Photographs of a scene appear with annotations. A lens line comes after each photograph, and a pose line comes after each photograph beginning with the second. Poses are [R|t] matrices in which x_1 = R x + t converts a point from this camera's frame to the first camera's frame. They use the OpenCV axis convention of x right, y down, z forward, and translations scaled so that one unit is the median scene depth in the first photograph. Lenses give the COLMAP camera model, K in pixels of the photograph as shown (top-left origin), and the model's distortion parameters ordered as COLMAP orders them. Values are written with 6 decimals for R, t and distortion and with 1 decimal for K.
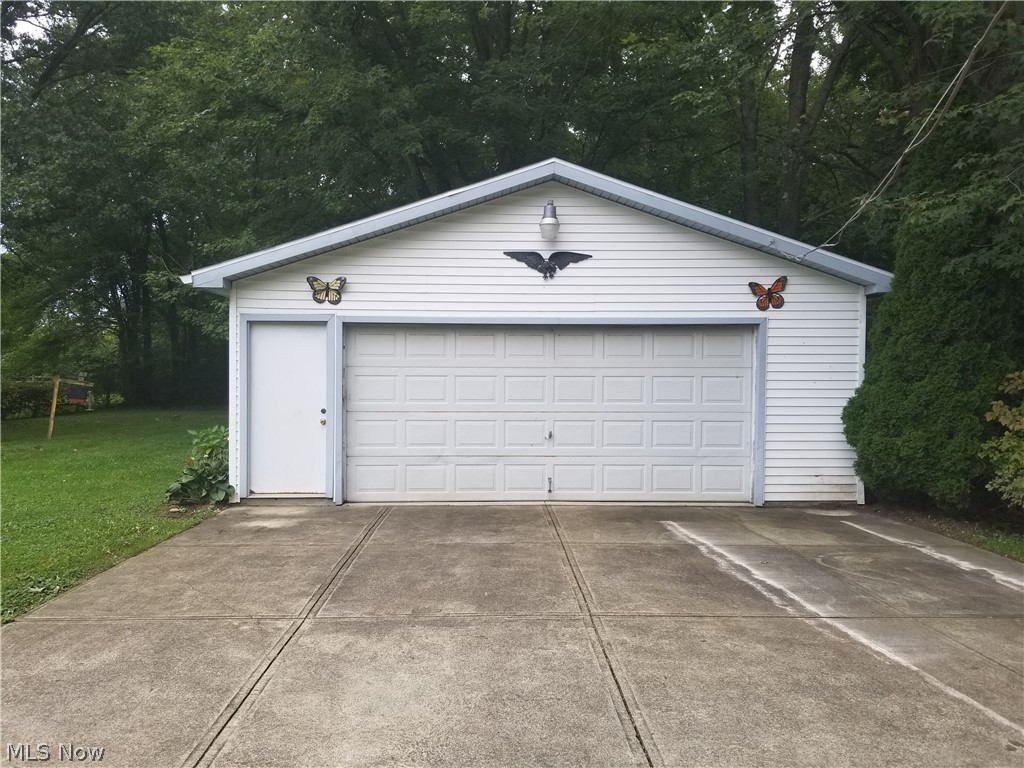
lens RADIAL K [[771.9, 0, 512.0], [0, 771.9, 384.7], [0, 0, 1]] dist [0.031841, -0.037231]
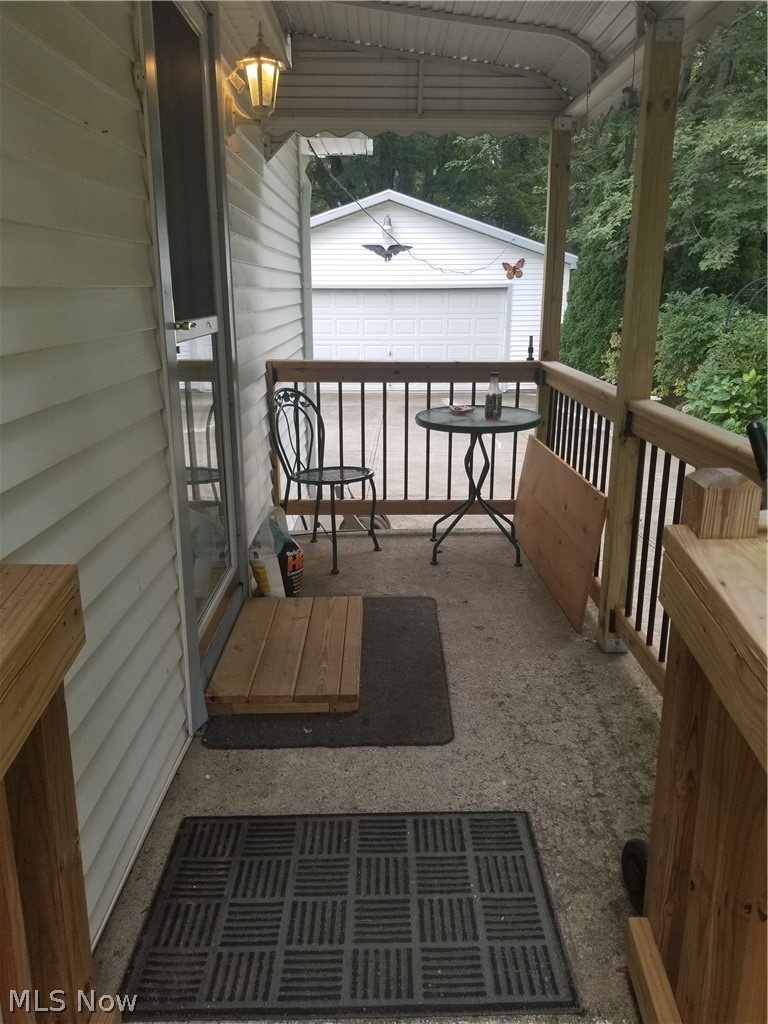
lens RADIAL K [[771.9, 0, 385.2], [0, 771.9, 513.9], [0, 0, 1]] dist [0.031841, -0.037231]
pose [[0.999576, -0.000061, -0.029103, 0.093043], [0.007433, 0.967361, 0.253292, -0.028432], [0.028137, -0.253401, 0.966952, -0.829153]]
